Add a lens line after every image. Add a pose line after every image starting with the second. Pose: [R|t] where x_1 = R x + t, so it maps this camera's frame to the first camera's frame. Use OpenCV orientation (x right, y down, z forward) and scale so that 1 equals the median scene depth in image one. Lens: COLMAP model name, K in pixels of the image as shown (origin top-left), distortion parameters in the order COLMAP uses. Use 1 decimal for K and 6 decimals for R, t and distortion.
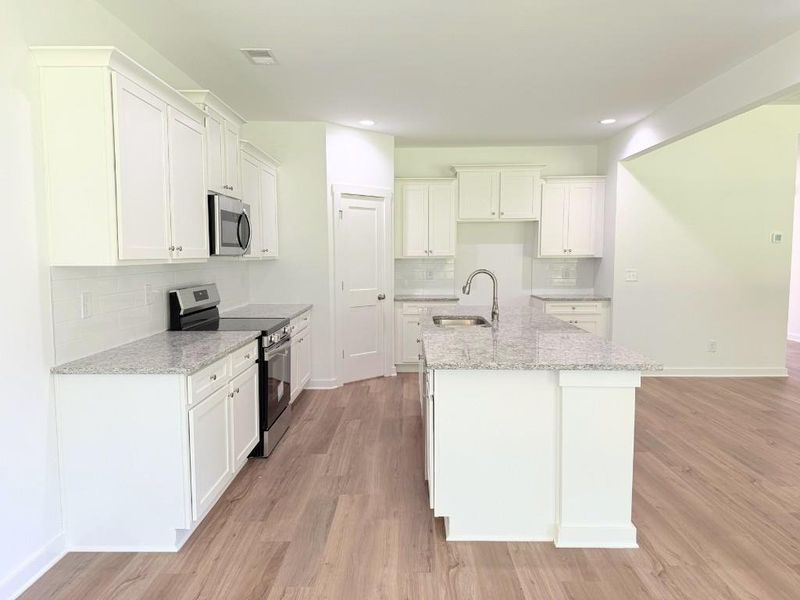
lens RADIAL K [[537.9, 0, 400.0], [0, 537.9, 300.0], [0, 0, 1]] dist [-0.003287, -0.000358]
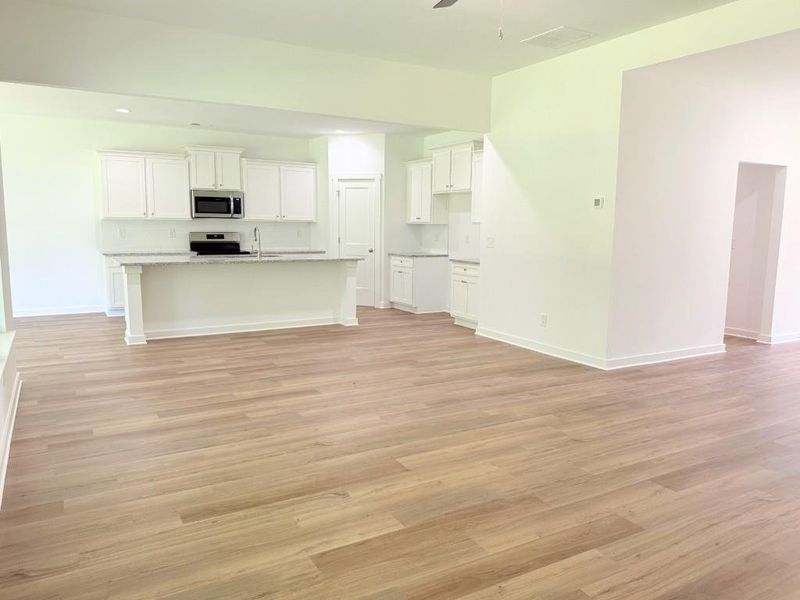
lens RADIAL K [[600.9, 0, 400.0], [0, 600.9, 300.0], [0, 0, 1]] dist [0.002046, 0.000555]
pose [[0.518035, 0.118294, -0.847140, 1.365126], [-0.086984, 0.992542, 0.085406, -0.017545], [0.850925, 0.029444, 0.524461, 0.243850]]
